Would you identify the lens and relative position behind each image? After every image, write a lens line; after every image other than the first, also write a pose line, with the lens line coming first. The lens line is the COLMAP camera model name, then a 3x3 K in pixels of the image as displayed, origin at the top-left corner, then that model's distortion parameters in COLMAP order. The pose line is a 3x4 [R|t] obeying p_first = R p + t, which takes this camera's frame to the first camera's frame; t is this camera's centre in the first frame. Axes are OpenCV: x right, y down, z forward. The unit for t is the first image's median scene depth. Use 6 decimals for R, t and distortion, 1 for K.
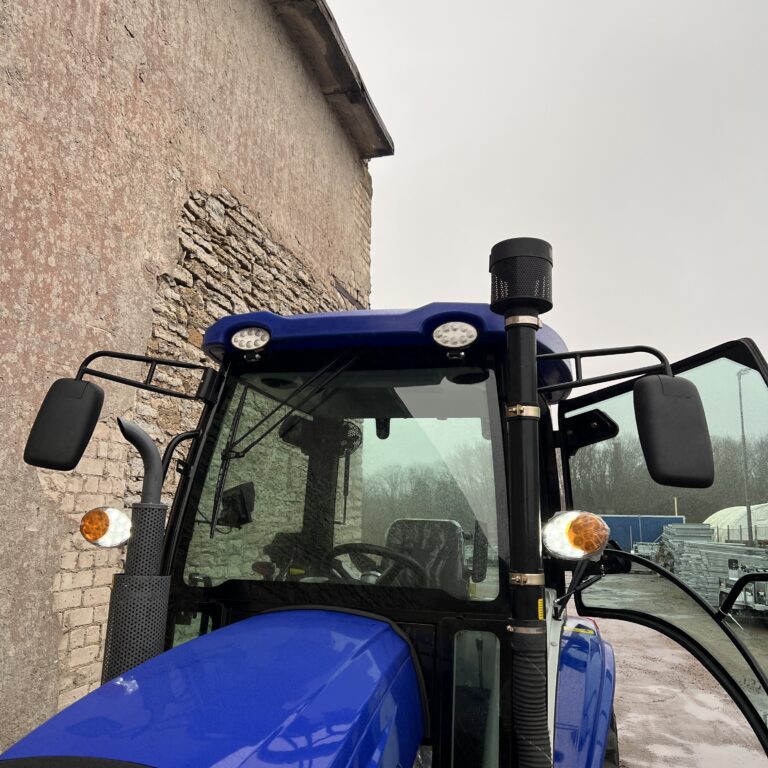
lens RADIAL K [[786.7, 0, 384.0], [0, 786.7, 384.0], [0, 0, 1]] dist [0.016290, -0.007592]
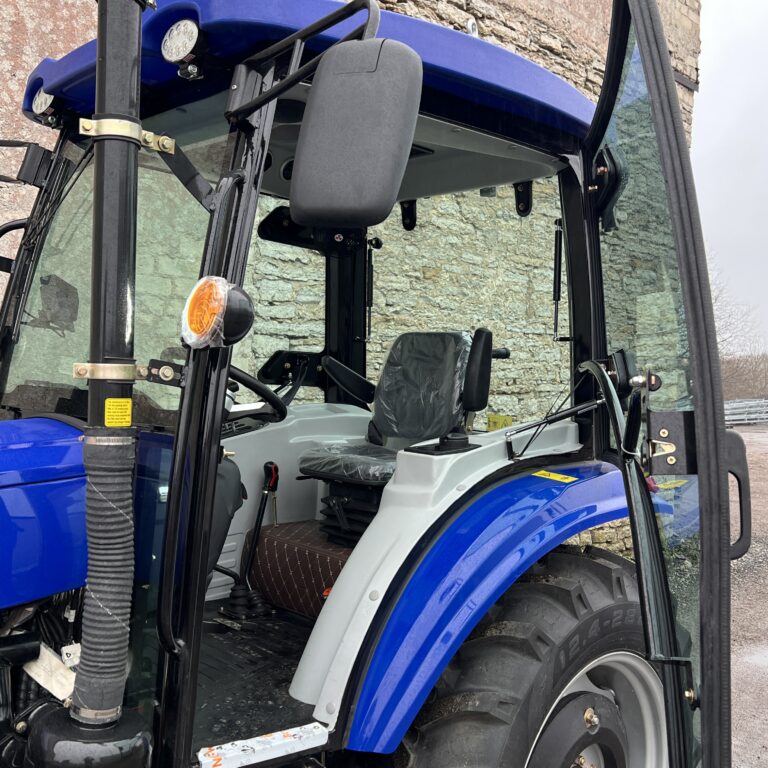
lens RADIAL K [[883.6, 0, 384.0], [0, 883.6, 384.0], [0, 0, 1]] dist [0.124238, -0.231556]
pose [[0.853803, 0.011310, -0.520474, 0.249310], [0.082054, 0.984344, 0.155993, 0.047478], [0.514089, -0.175894, 0.839508, 0.144483]]
